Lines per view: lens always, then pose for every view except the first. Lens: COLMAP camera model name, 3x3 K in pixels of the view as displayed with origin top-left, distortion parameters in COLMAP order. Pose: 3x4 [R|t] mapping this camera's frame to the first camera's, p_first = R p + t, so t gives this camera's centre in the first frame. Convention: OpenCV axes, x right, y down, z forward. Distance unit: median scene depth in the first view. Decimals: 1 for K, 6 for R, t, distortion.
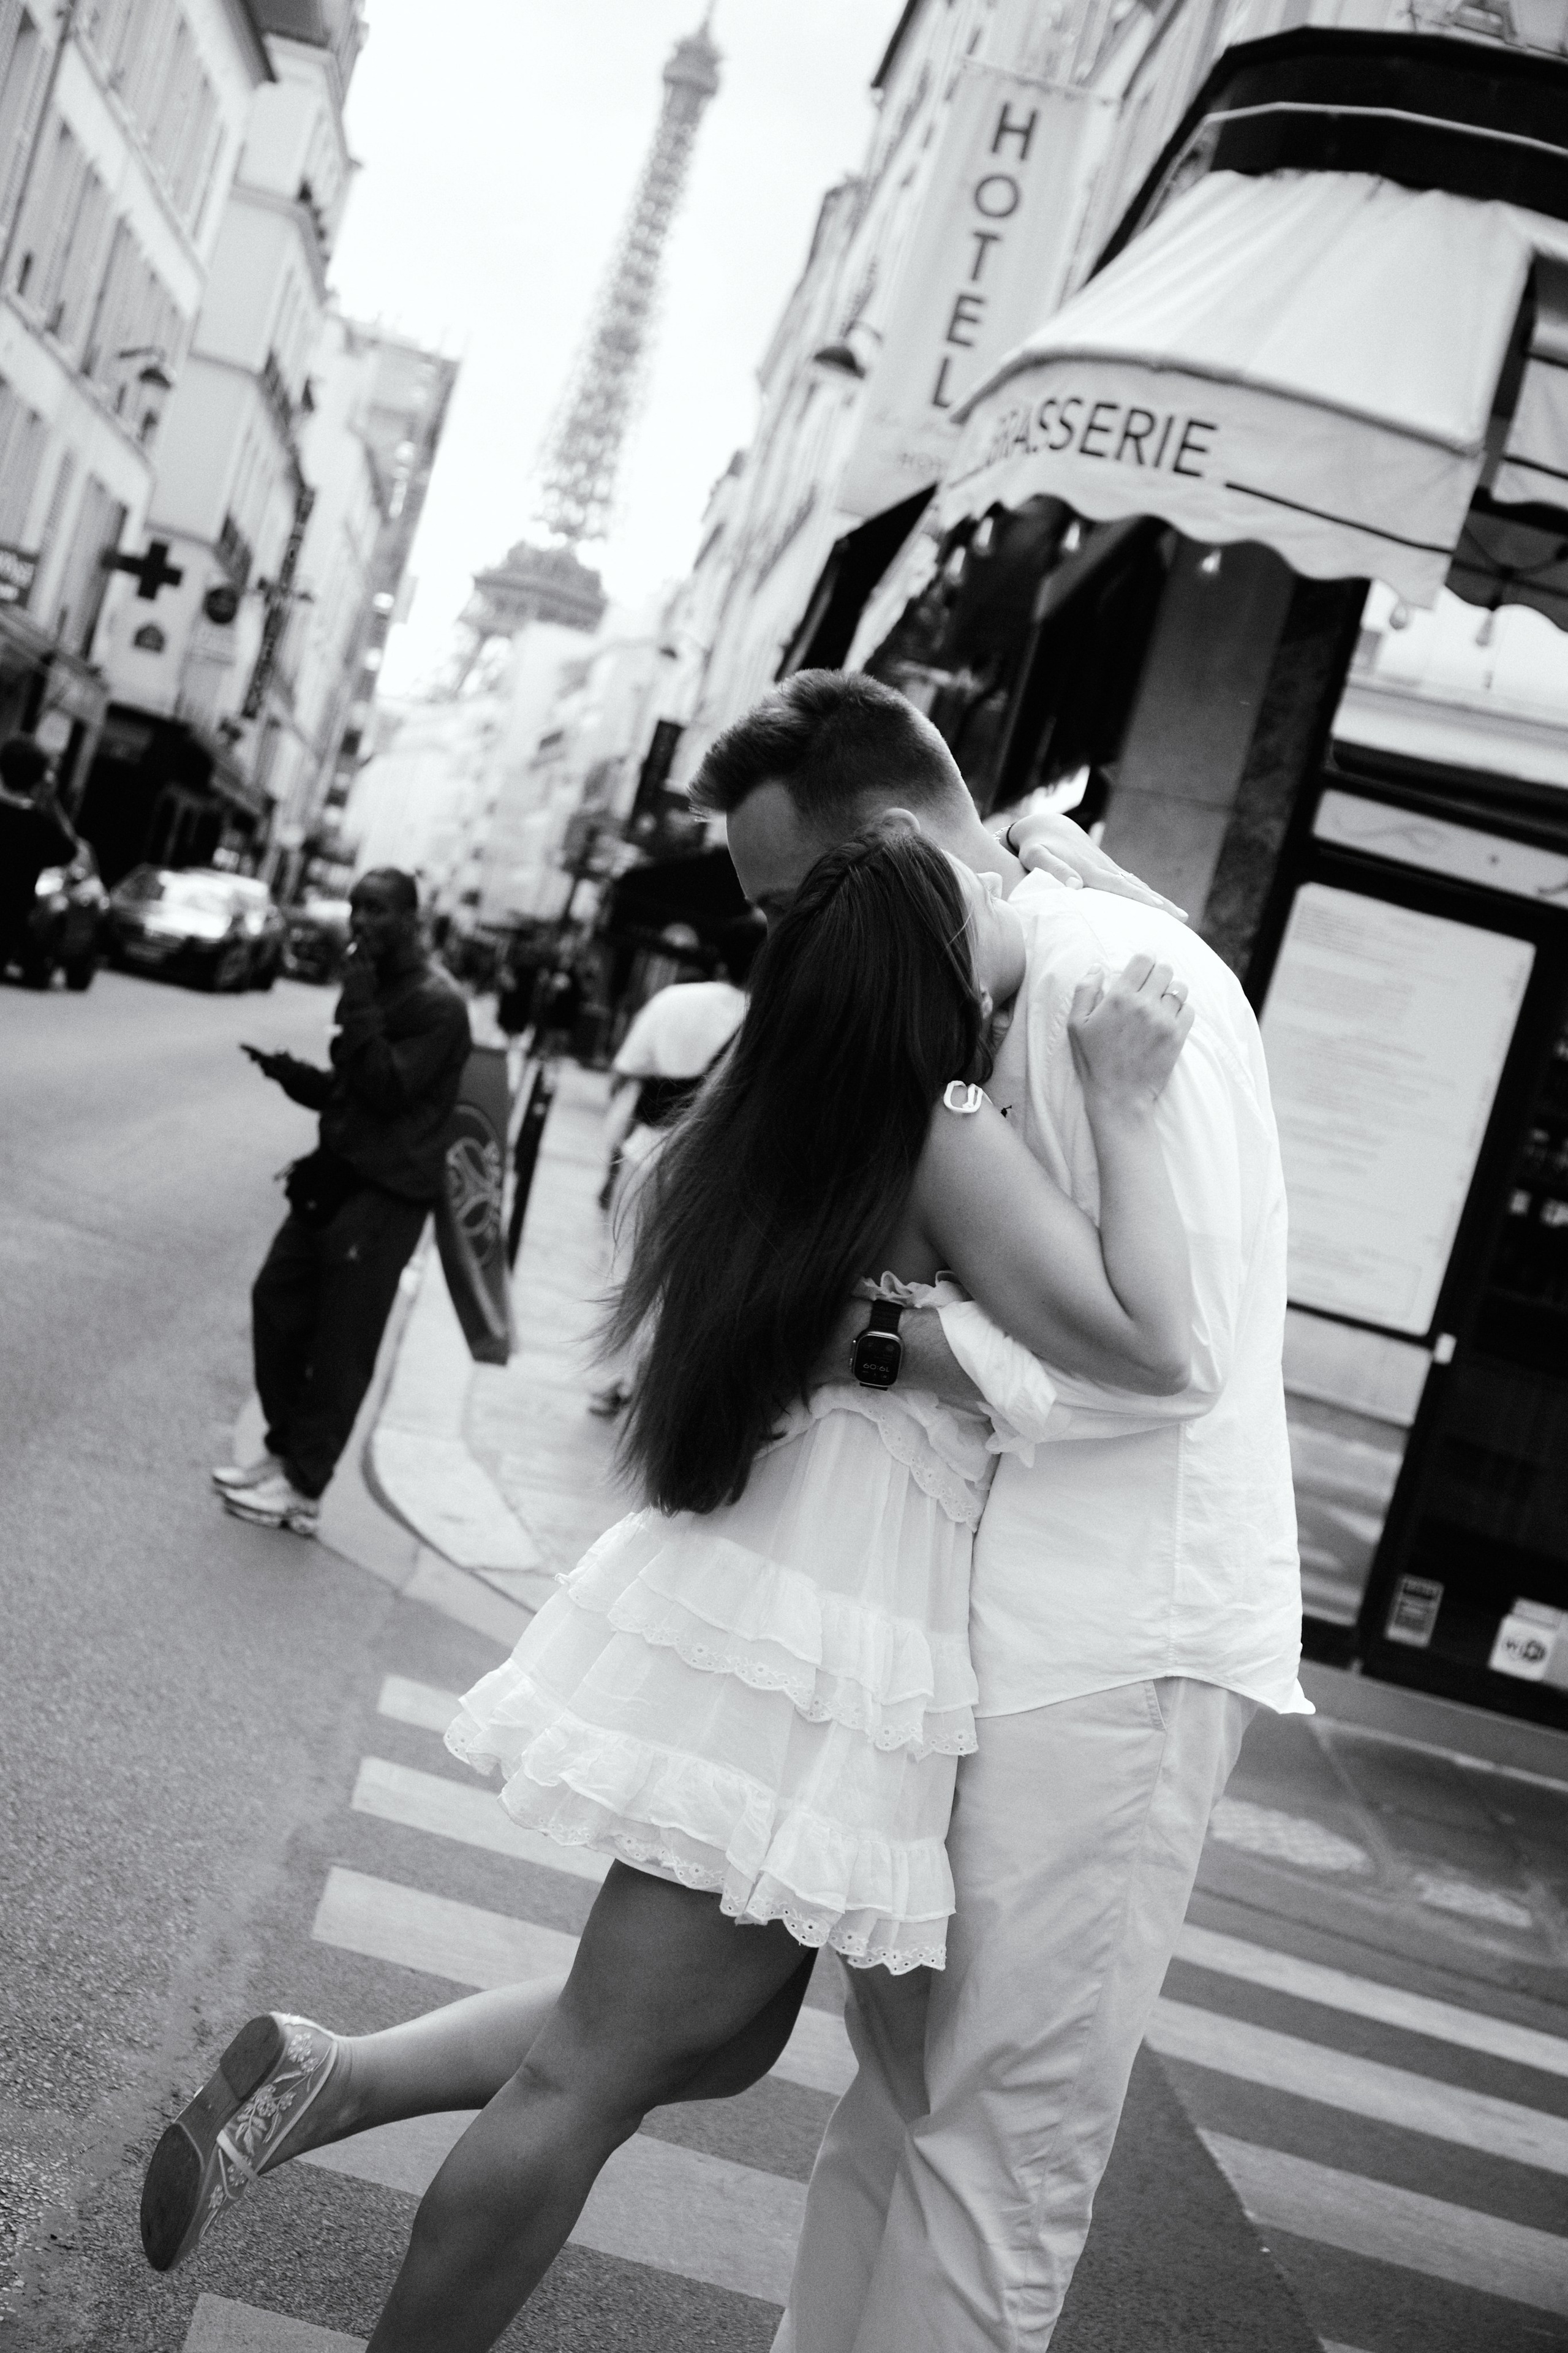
lens RADIAL K [[3710.5, 0, 784.0], [0, 3710.5, 1176.5], [0, 0, 1]] dist [0.020877, 0.128518]
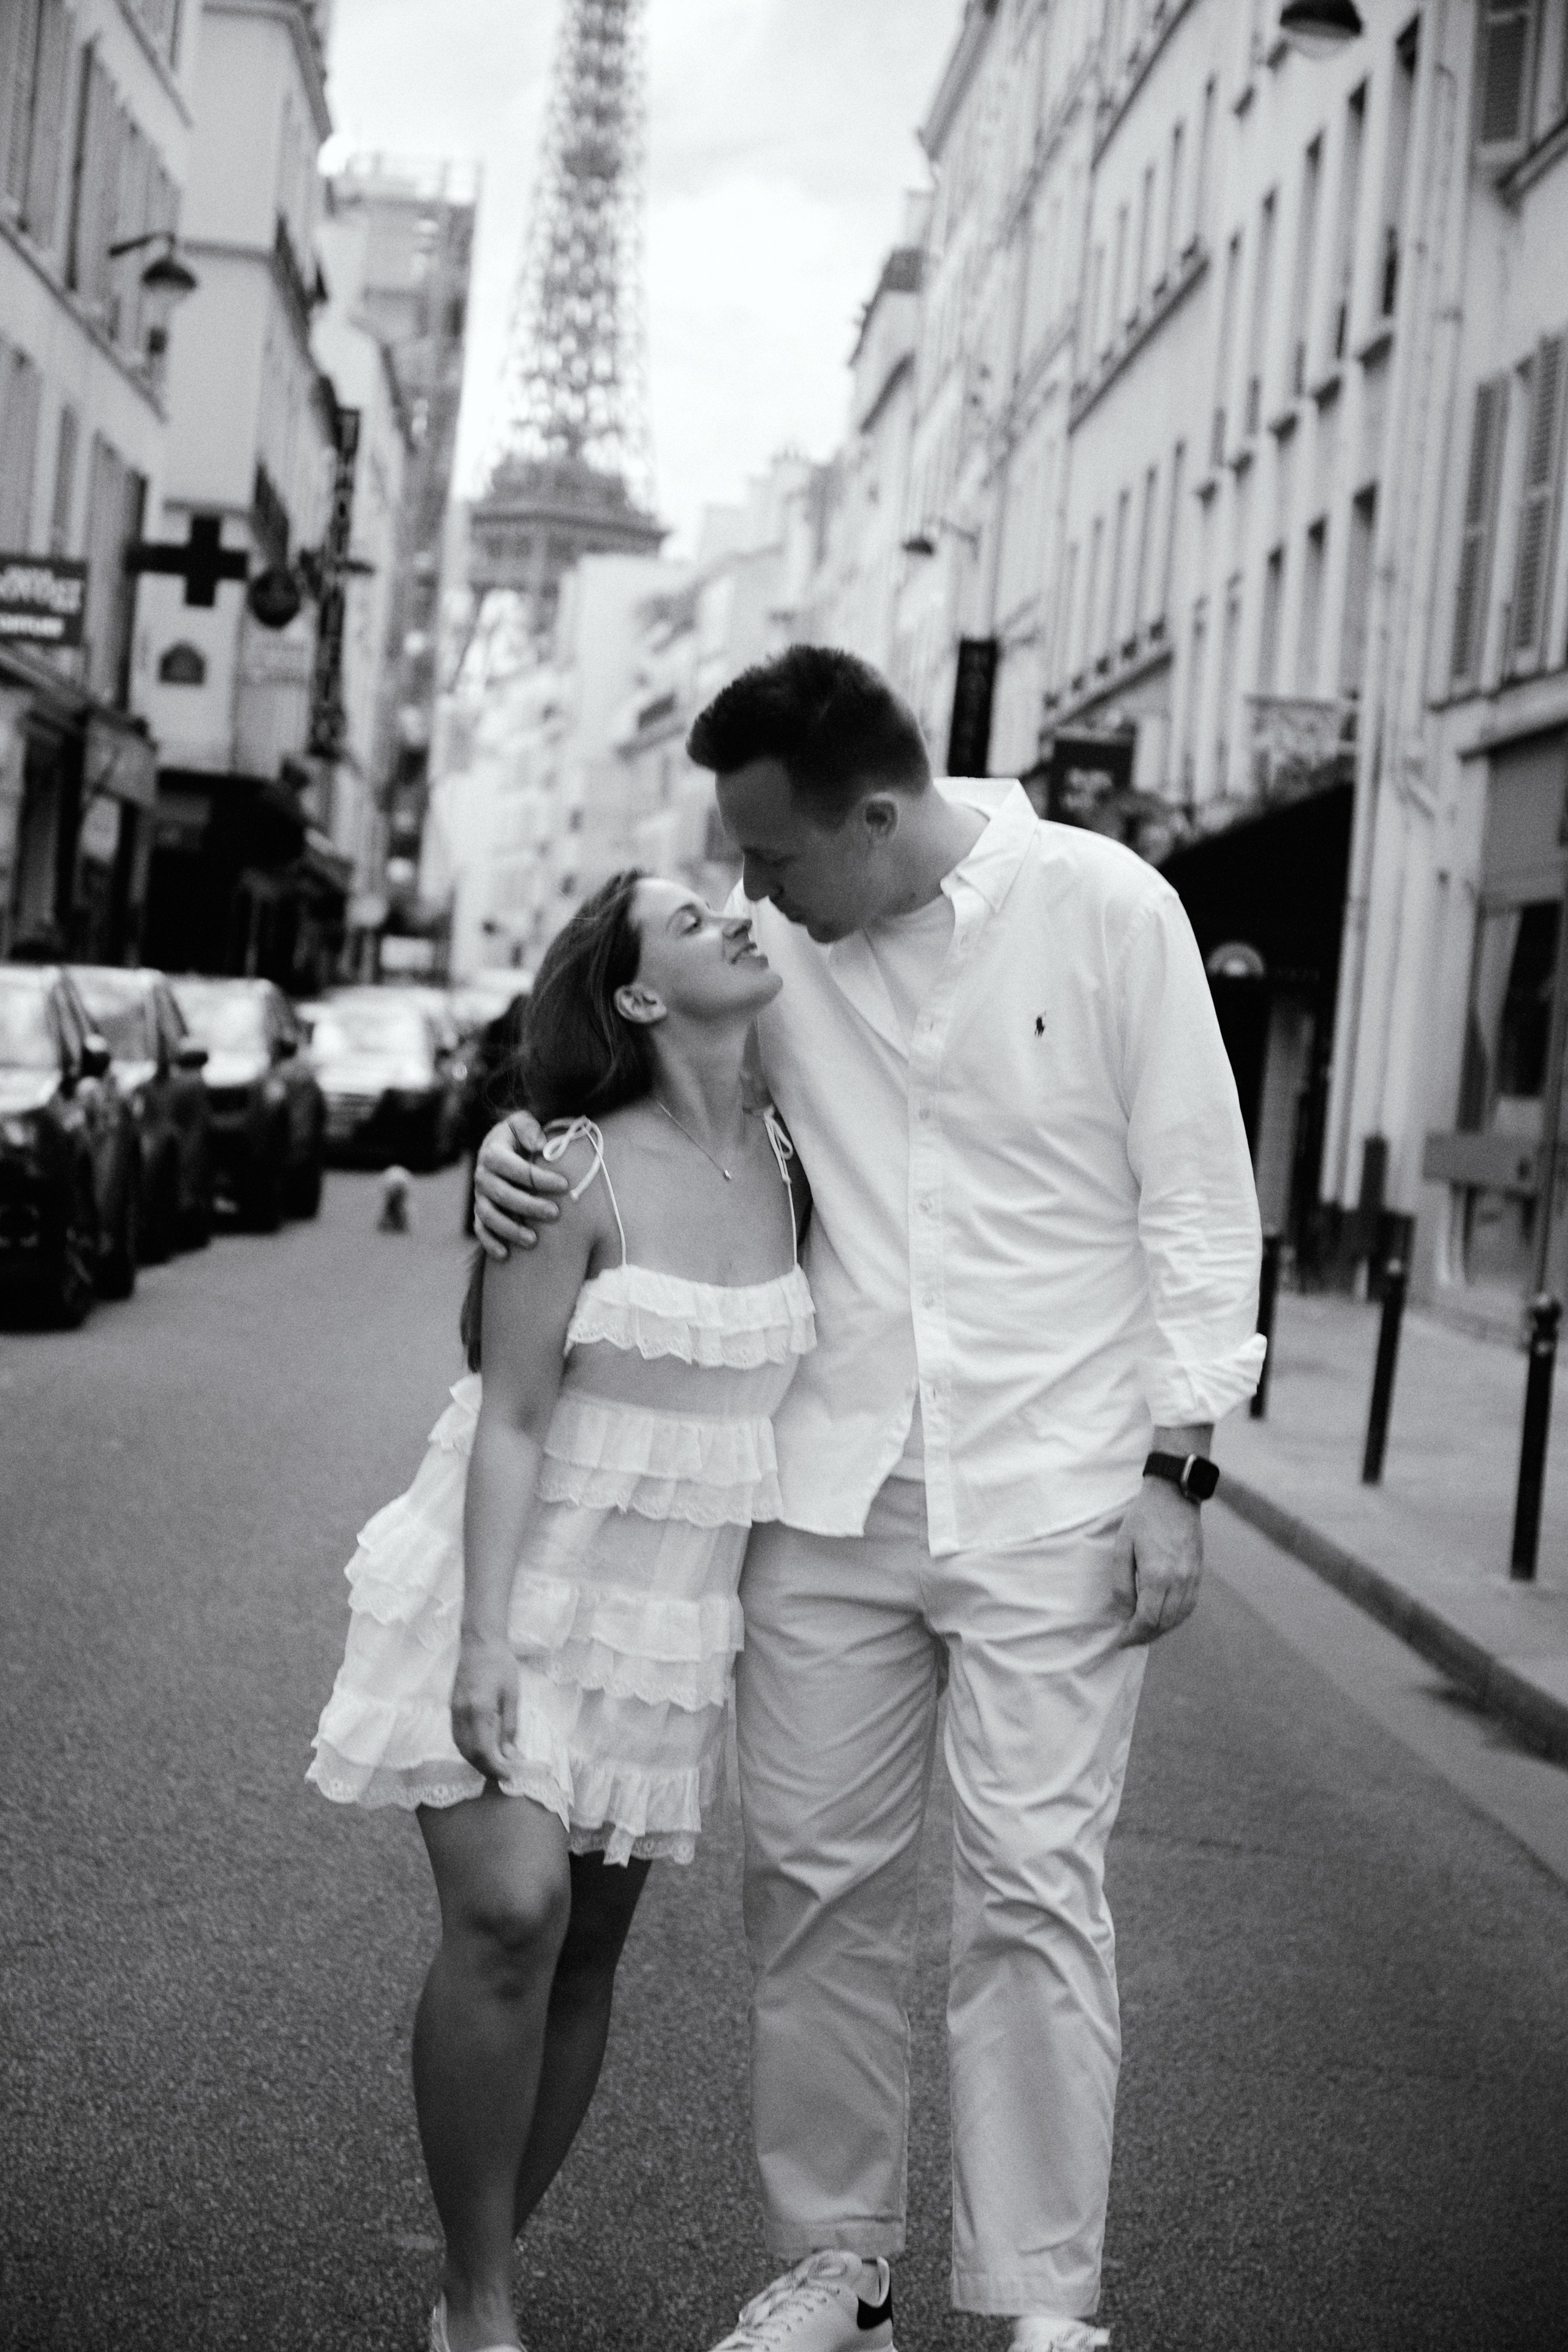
lens RADIAL K [[4880.1, 0, 784.0], [0, 4880.1, 1176.0], [0, 0, 1]] dist [0.024137, 0.049117]
pose [[0.983195, -0.181185, -0.022343, -0.064006], [0.180877, 0.983389, -0.015141, -0.020819], [0.024715, 0.010845, 0.999636, 0.117800]]
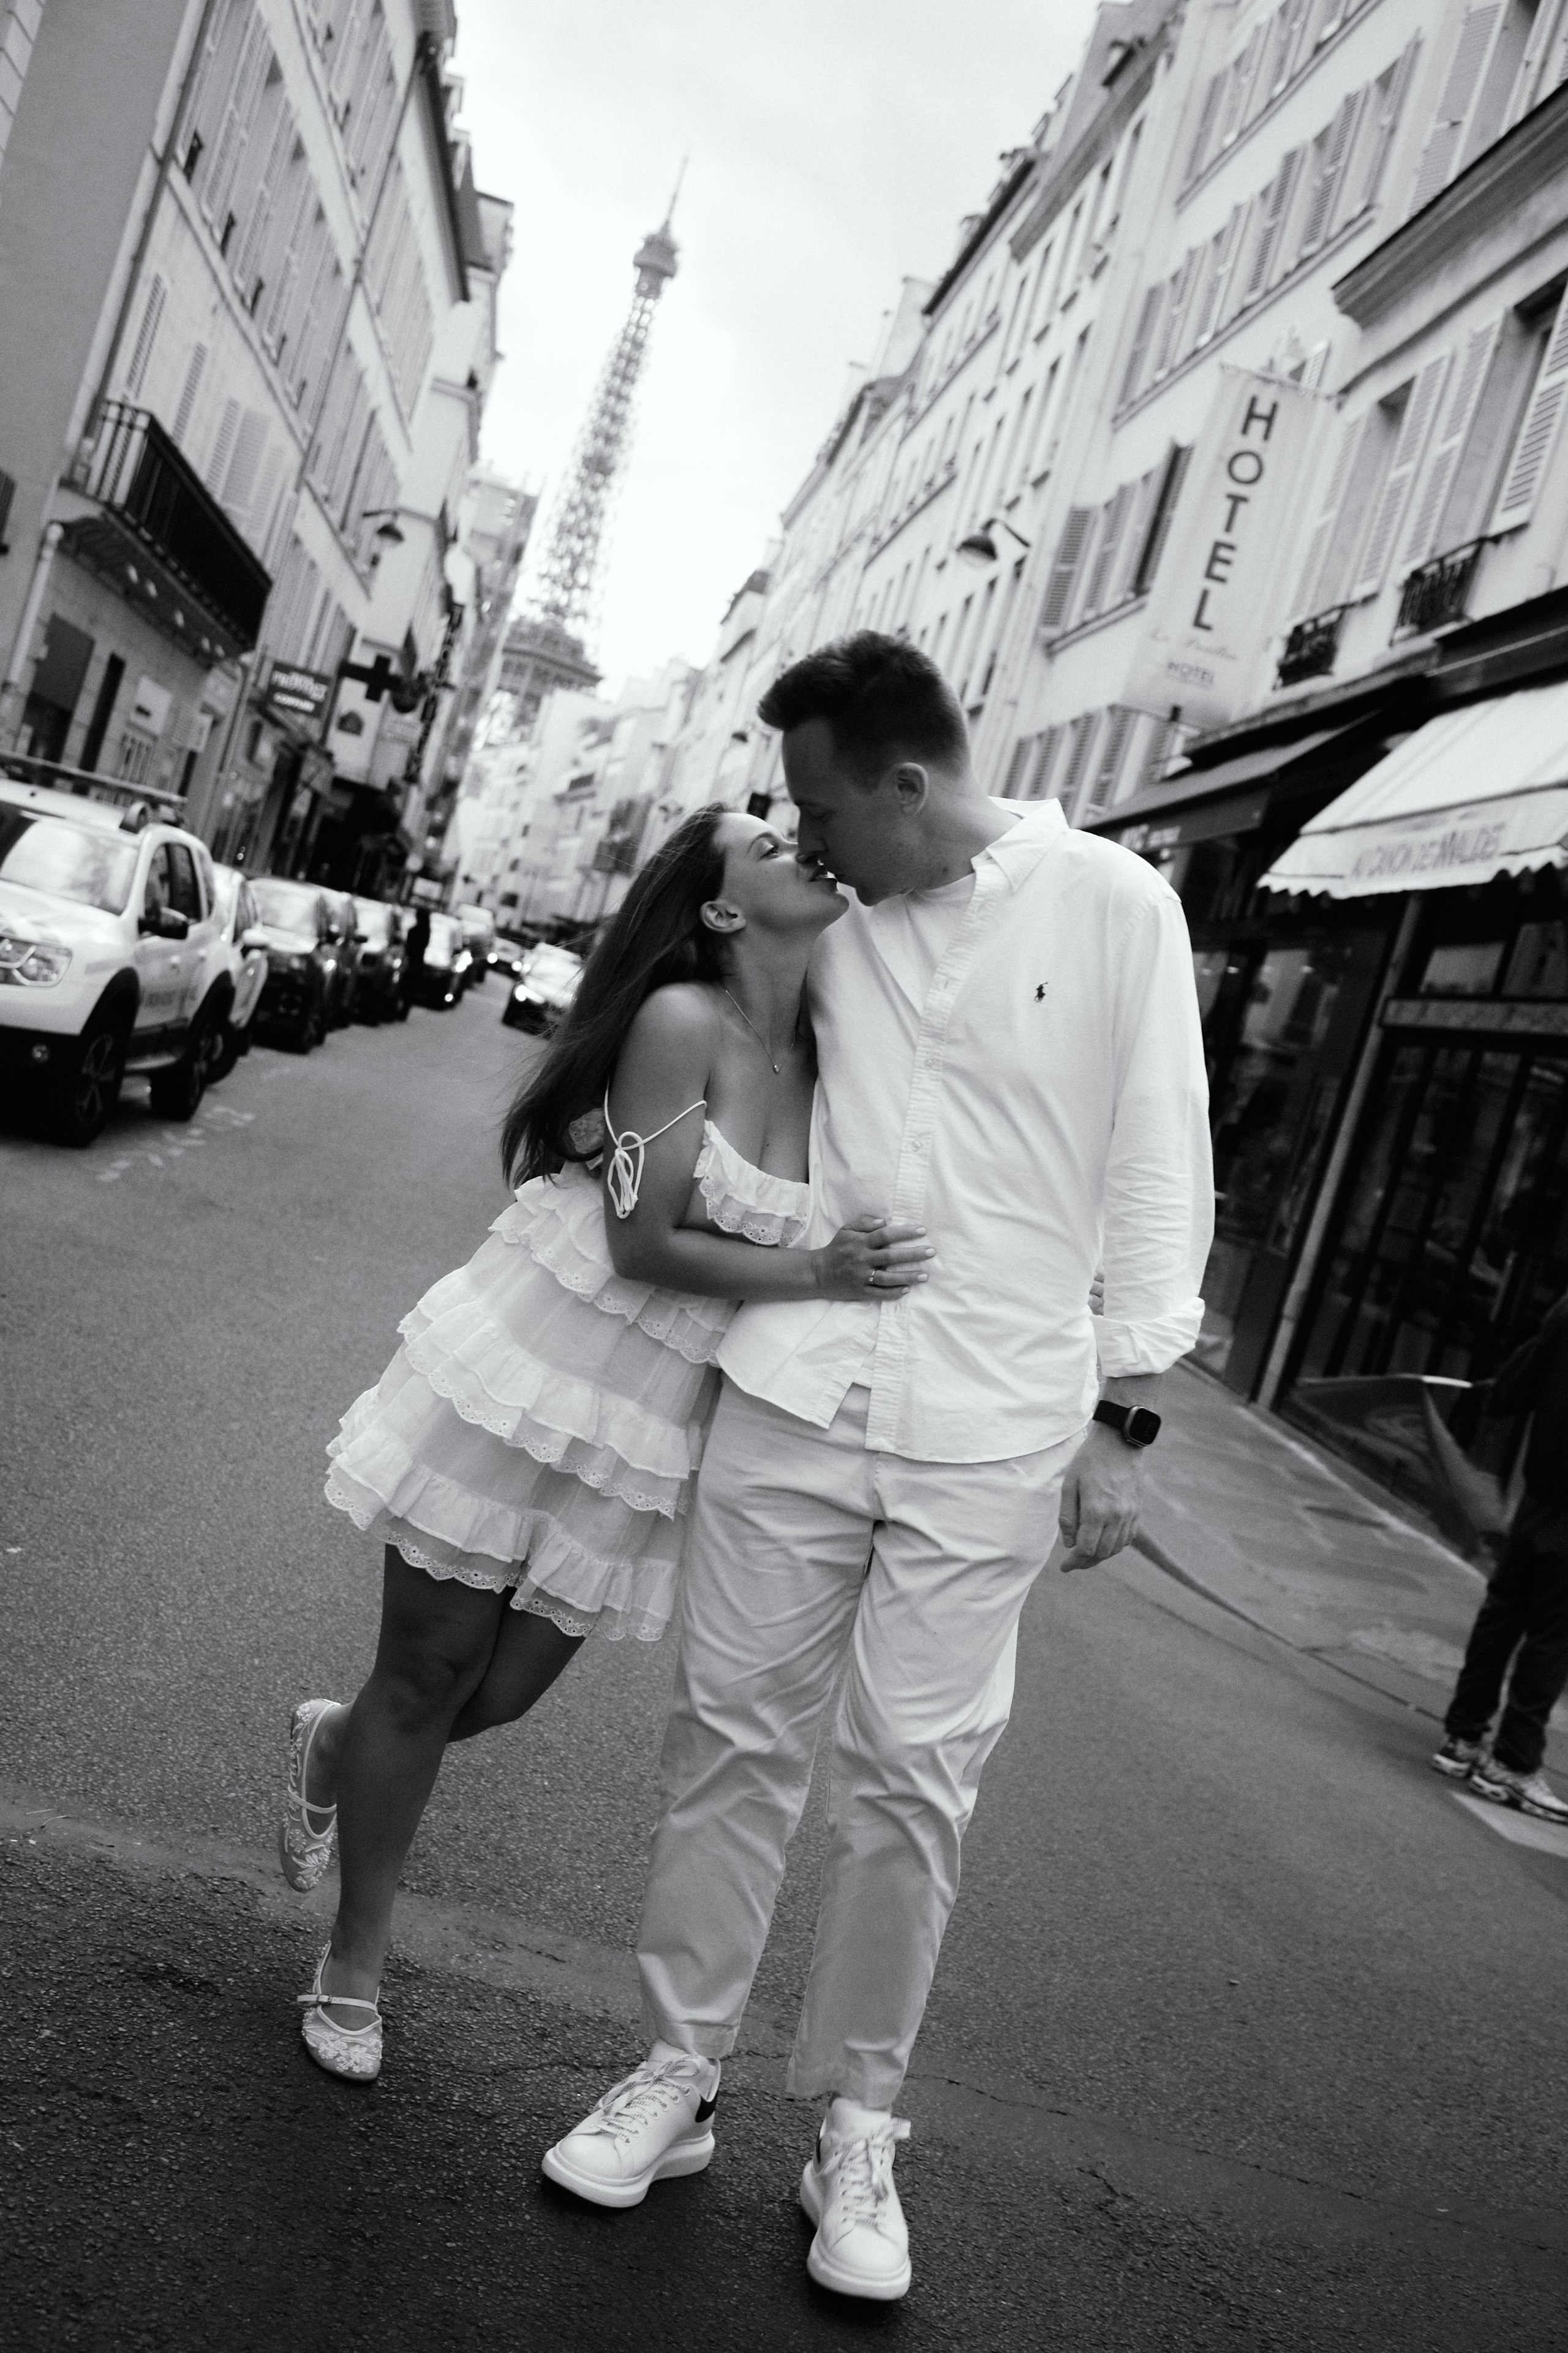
lens RADIAL K [[2808.2, 0, 784.0], [0, 2808.2, 1176.5], [0, 0, 1]] dist [0.022733, -0.008144]
pose [[0.998899, 0.007035, 0.046374, -0.068675], [-0.008508, 0.999463, 0.031639, -0.019832], [-0.046126, -0.031998, 0.998423, 0.003259]]
